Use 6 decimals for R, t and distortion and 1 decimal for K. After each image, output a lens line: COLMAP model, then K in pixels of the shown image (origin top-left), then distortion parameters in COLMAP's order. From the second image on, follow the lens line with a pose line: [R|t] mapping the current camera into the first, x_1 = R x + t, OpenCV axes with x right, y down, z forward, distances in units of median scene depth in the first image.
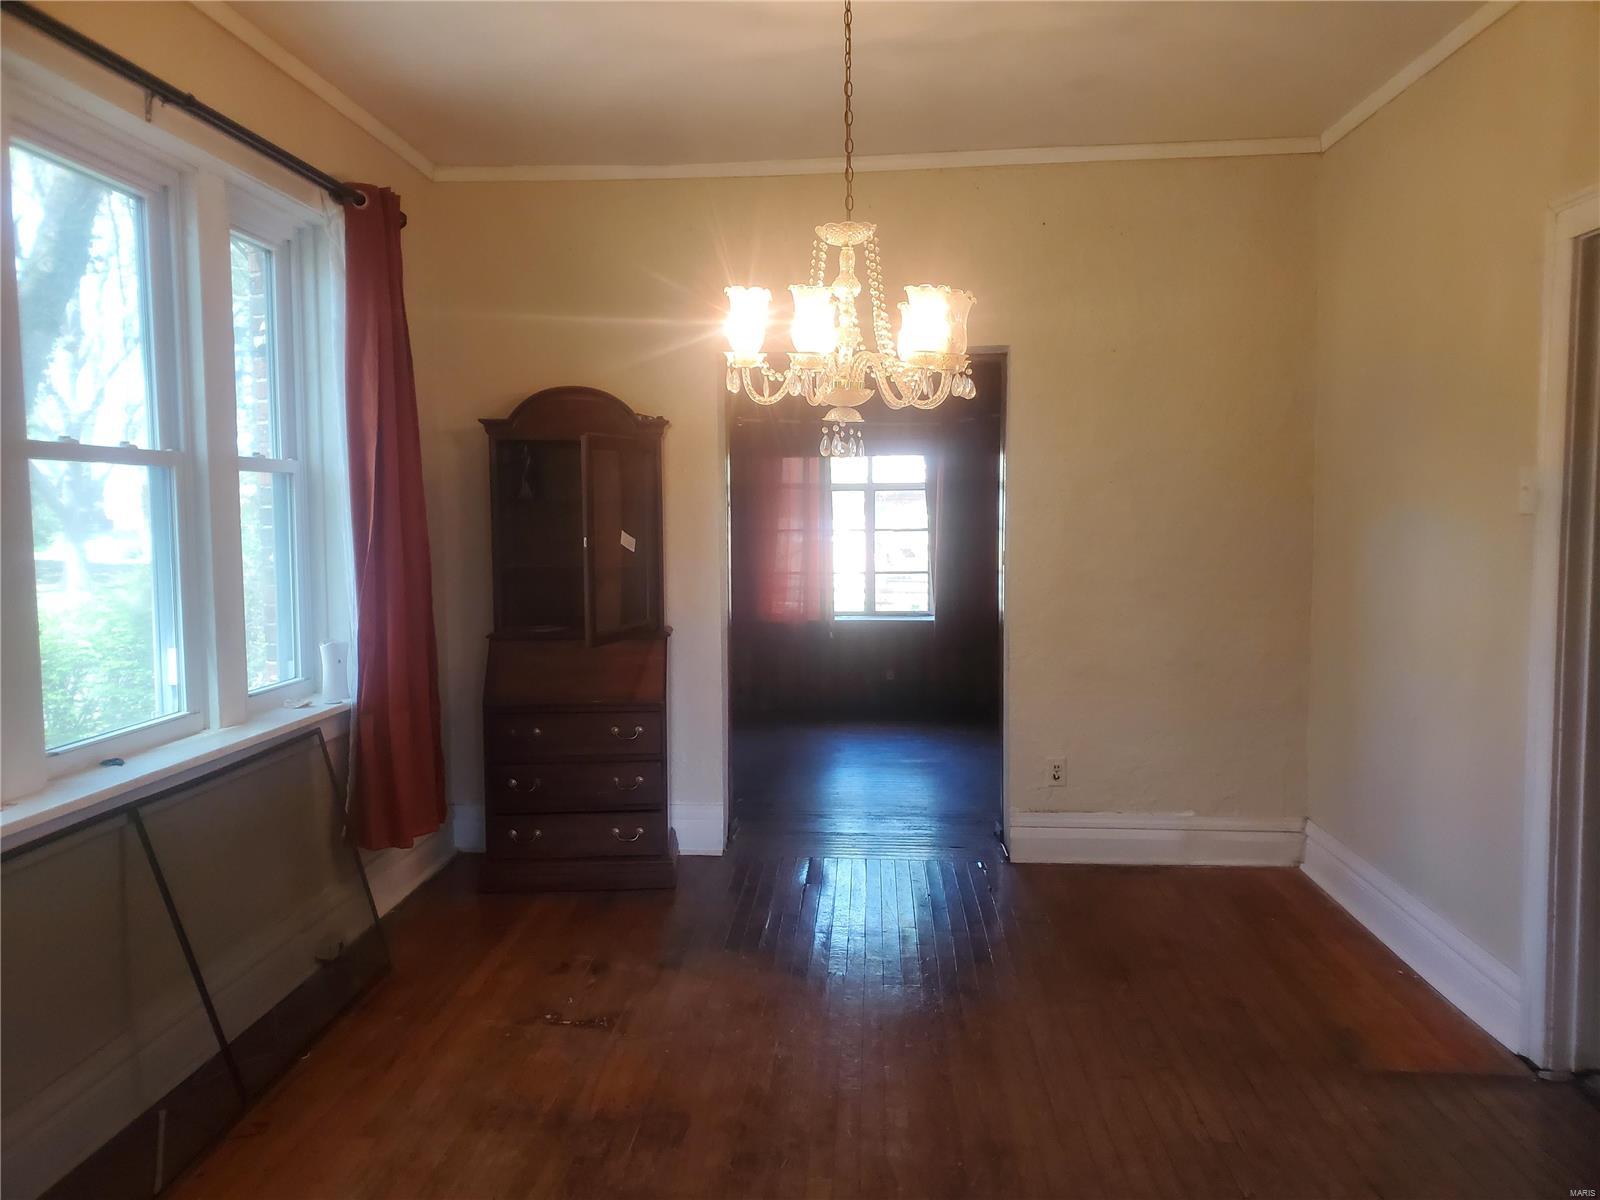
lens RADIAL K [[1267.9, 0, 800.0], [0, 1267.9, 600.0], [0, 0, 1]] dist [-0.046102, 0.000231]
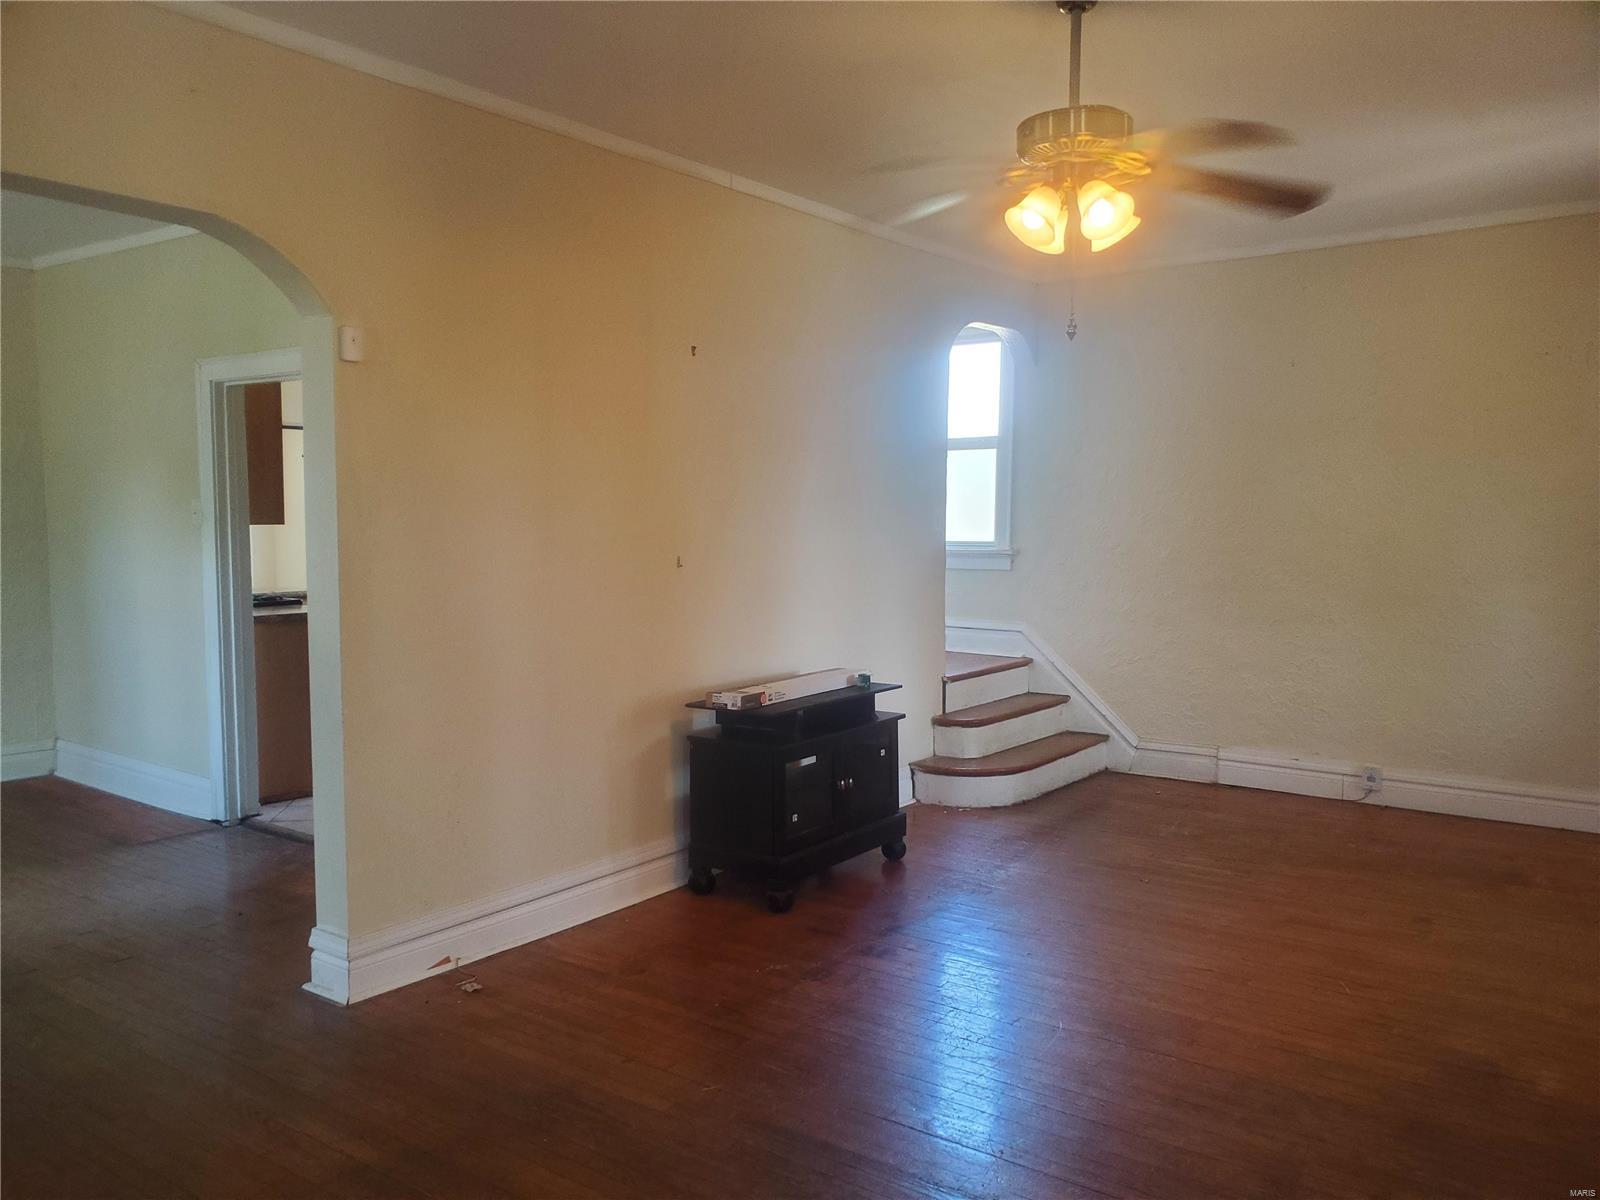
lens RADIAL K [[1267.9, 0, 800.0], [0, 1267.9, 600.0], [0, 0, 1]] dist [-0.046102, 0.000231]
pose [[0.541575, -0.051439, 0.839077, -0.501851], [0.053034, 0.998229, 0.026965, 0.030136], [-0.838978, 0.029896, 0.543343, -0.769702]]
